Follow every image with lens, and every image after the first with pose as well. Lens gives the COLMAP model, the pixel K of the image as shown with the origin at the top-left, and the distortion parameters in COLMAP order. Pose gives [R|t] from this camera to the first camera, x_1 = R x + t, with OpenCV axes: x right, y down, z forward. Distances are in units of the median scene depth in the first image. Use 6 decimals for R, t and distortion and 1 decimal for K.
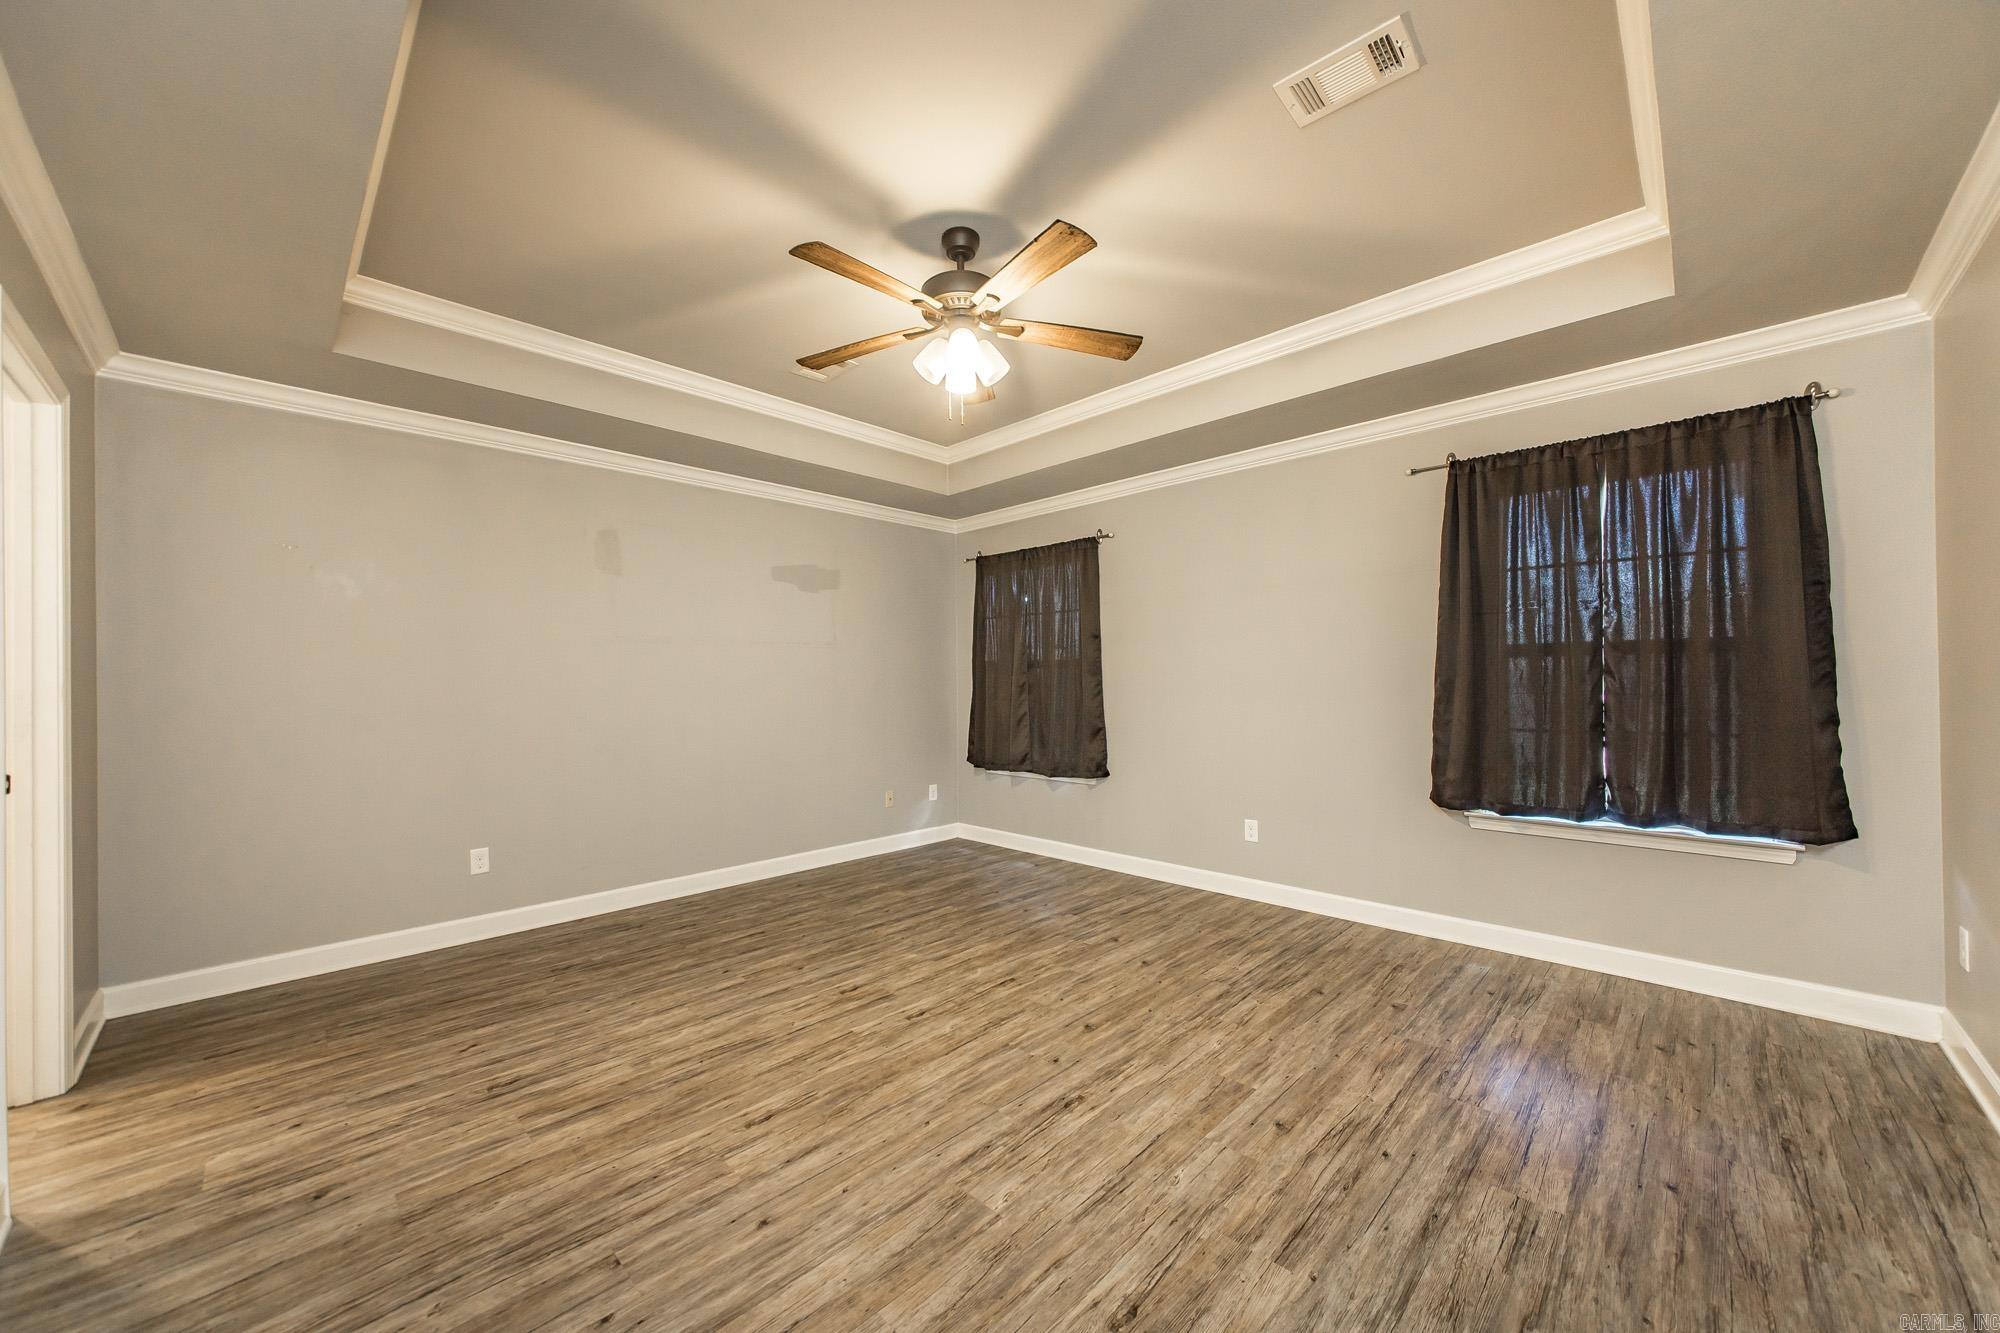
lens RADIAL K [[735.2, 0, 1006.9], [0, 735.2, 685.1], [0, 0, 1]] dist [-0.019796, 0.002987]
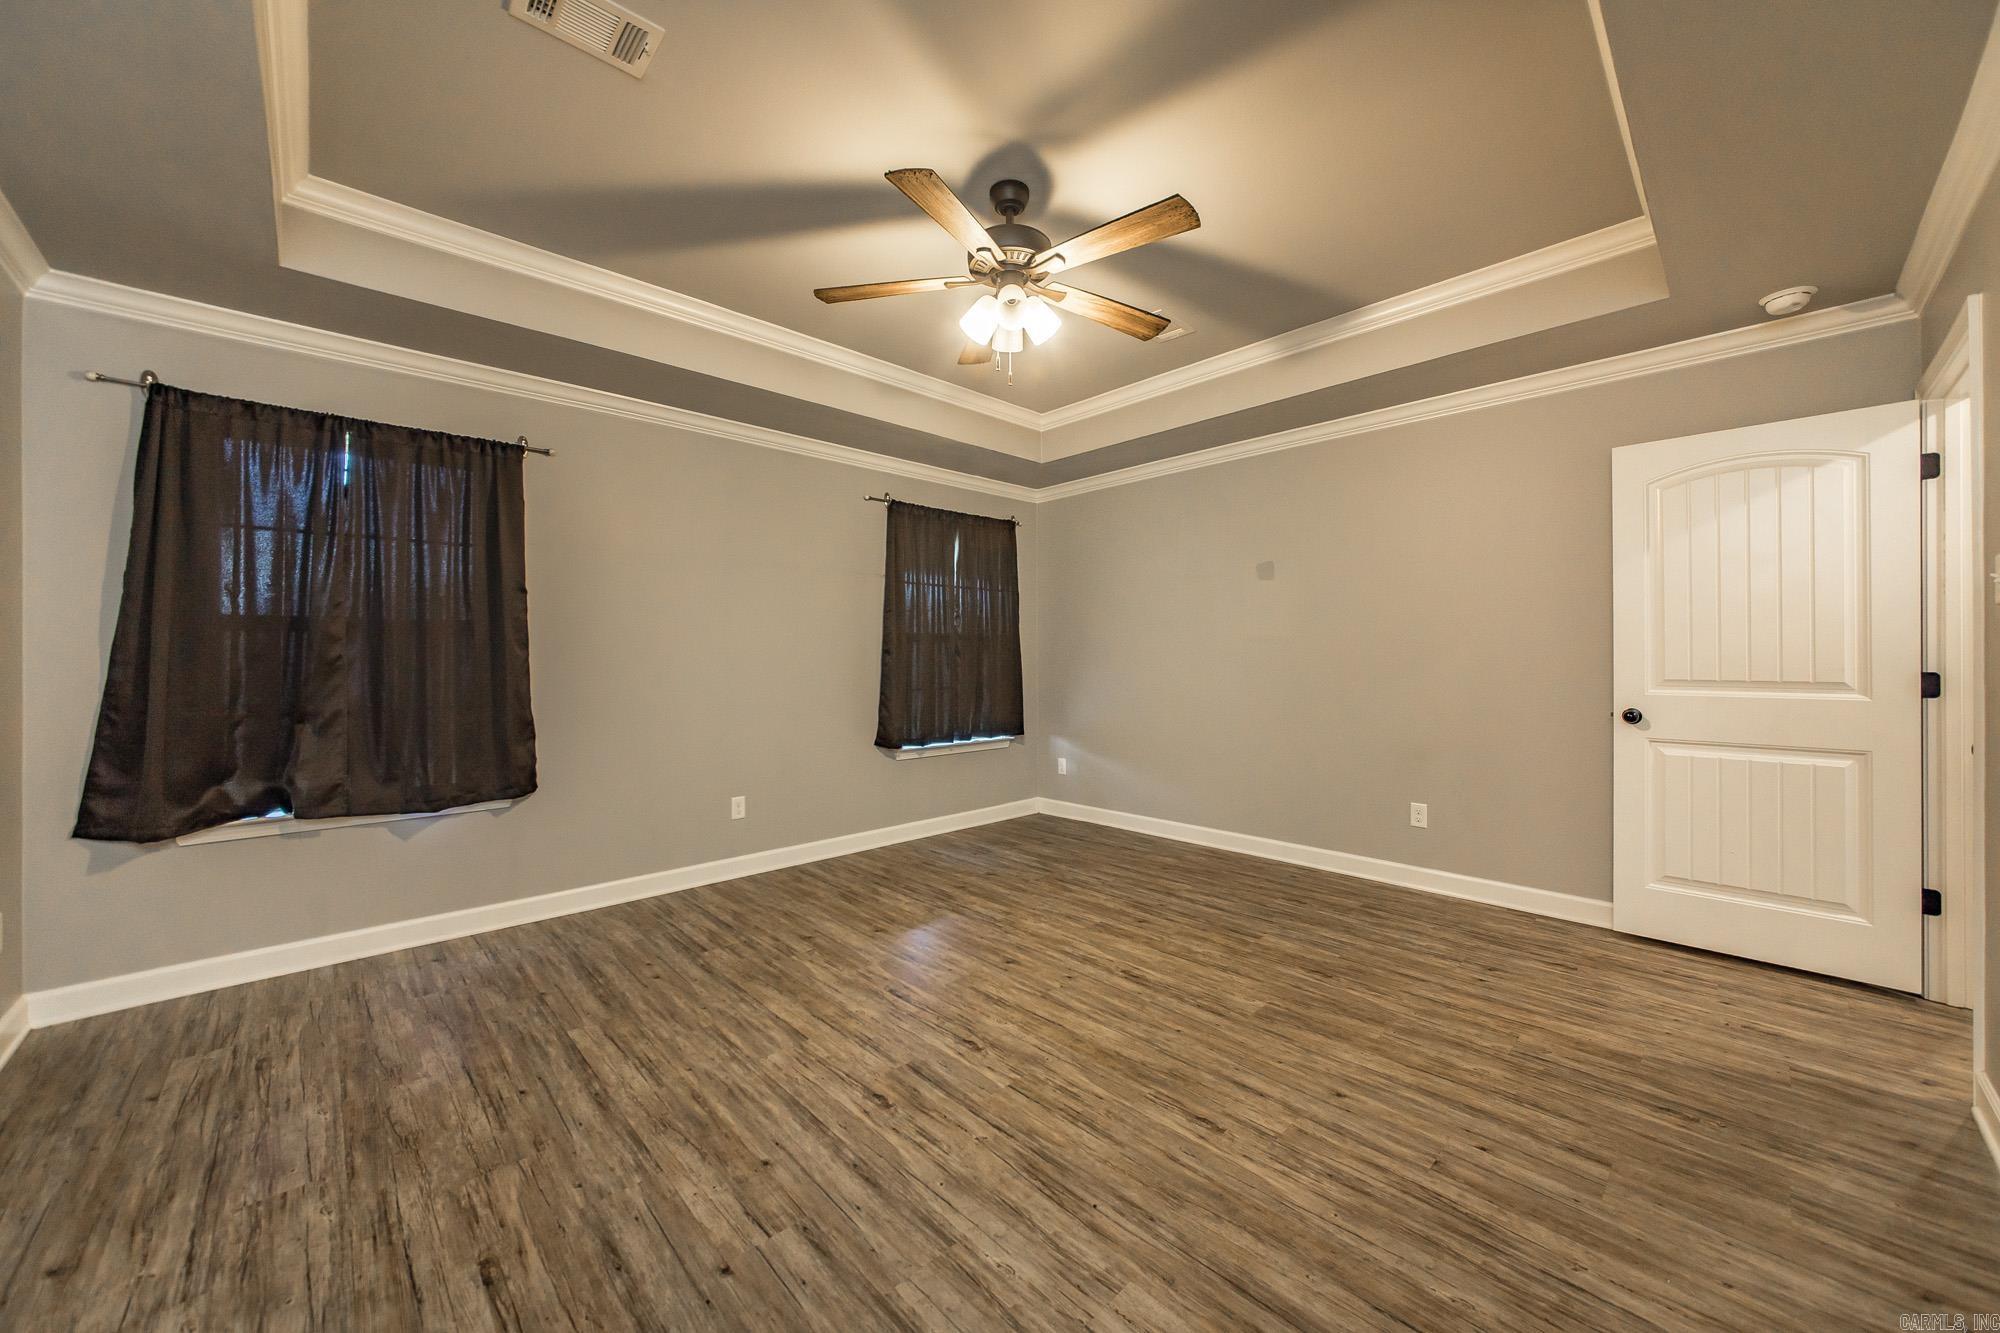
lens RADIAL K [[735.2, 0, 997.9], [0, 735.2, 655.0], [0, 0, 1]] dist [-0.019796, 0.002987]
pose [[0.034538, 0.008965, 0.999363, -1.036673], [0.005558, 0.999943, -0.009163, 0.008558], [-0.999388, 0.005871, 0.034486, 1.000899]]
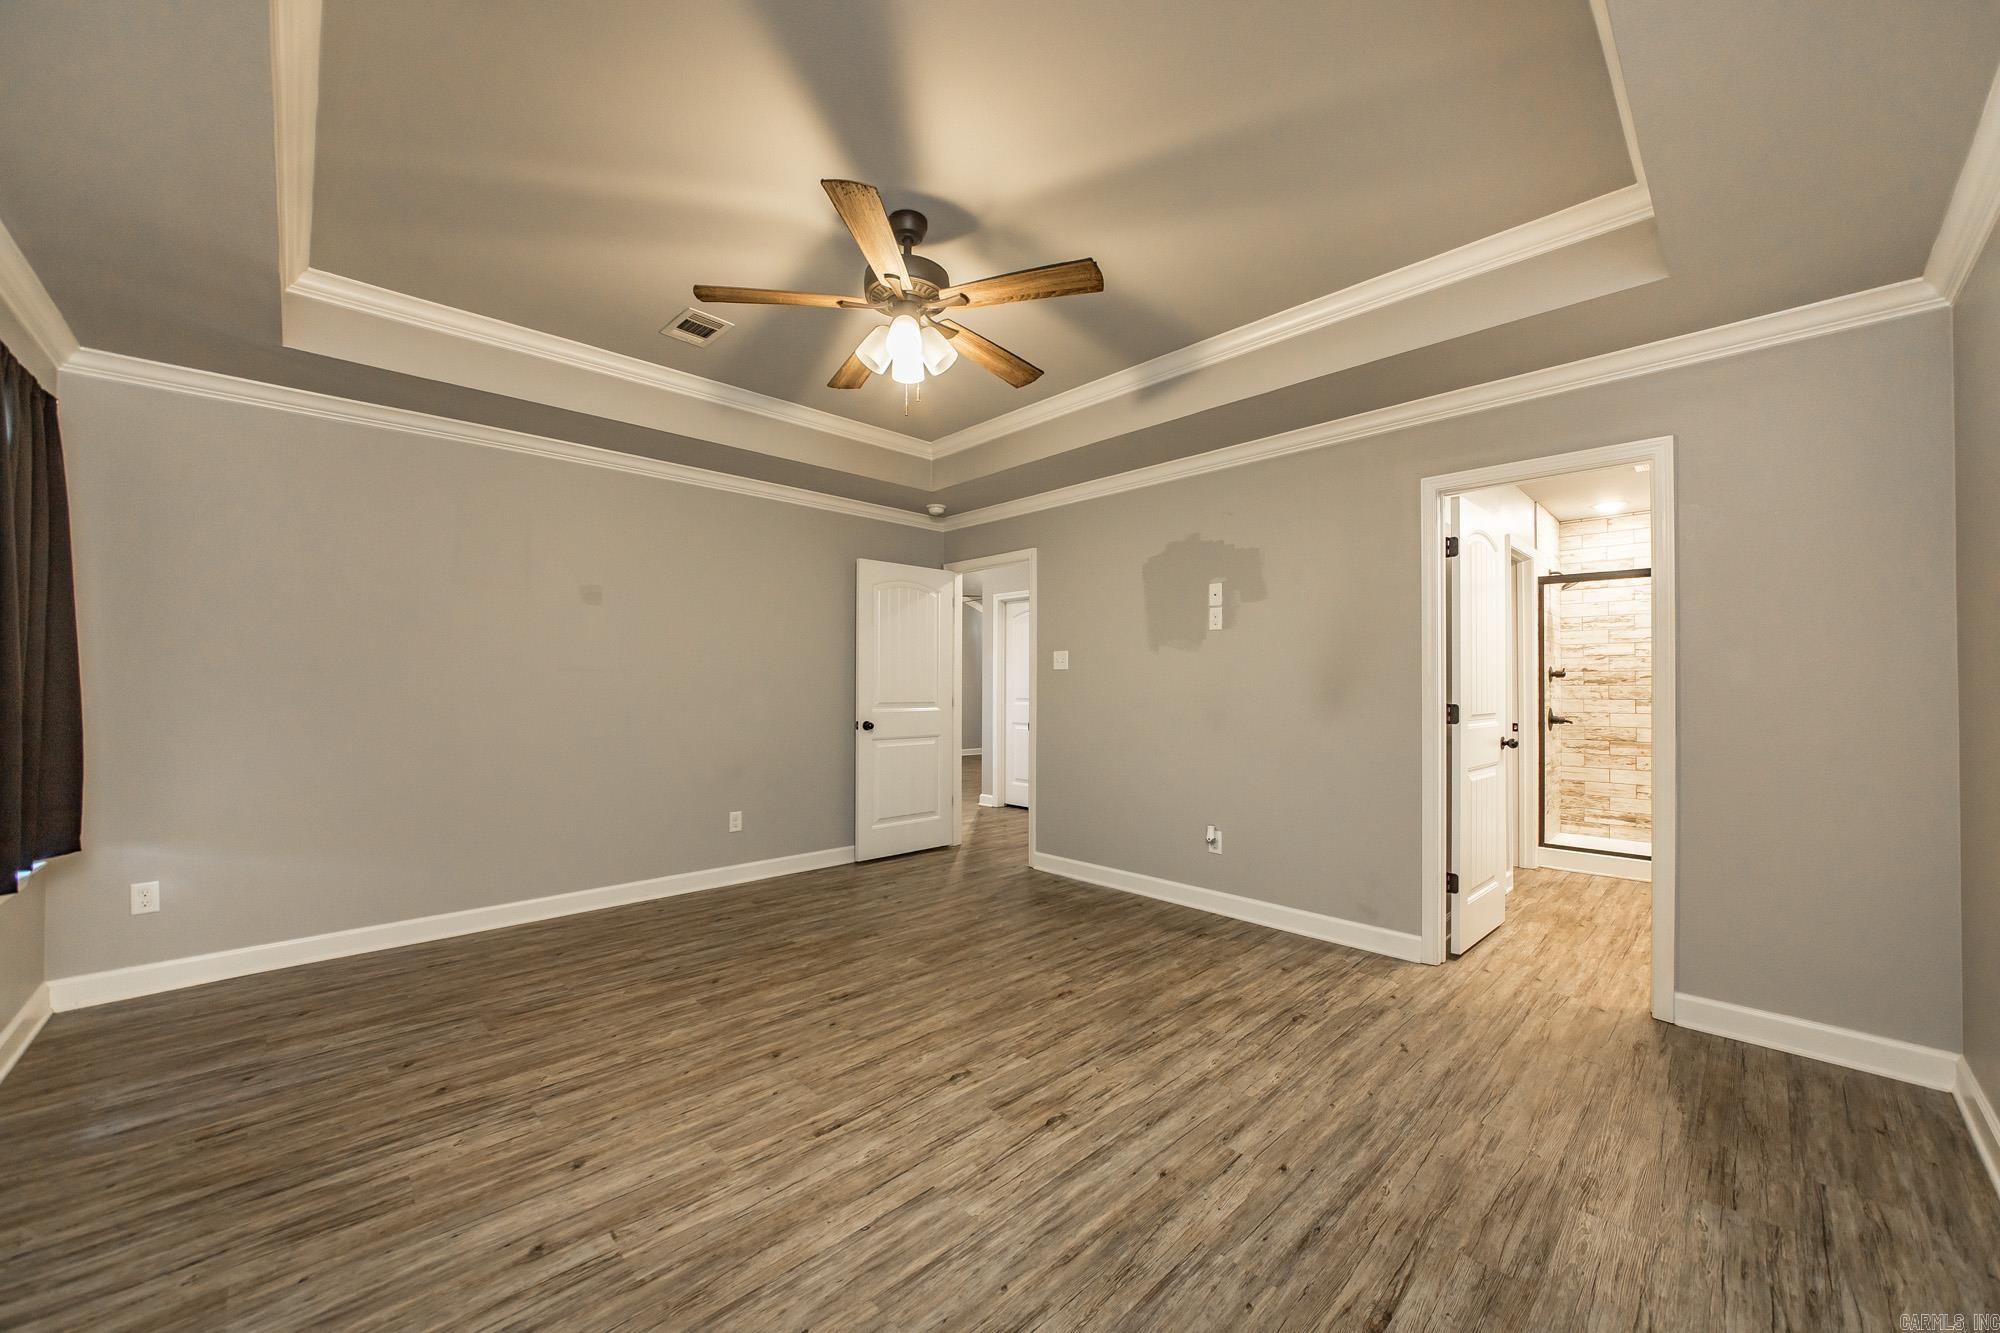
lens RADIAL K [[735.2, 0, 1009.2], [0, 735.2, 679.3], [0, 0, 1]] dist [-0.019796, 0.002987]
pose [[-0.999617, 0.005804, 0.027053, -0.221332], [0.005652, 0.999968, -0.005658, -0.007491], [-0.027085, -0.005503, -0.999618, 1.978810]]
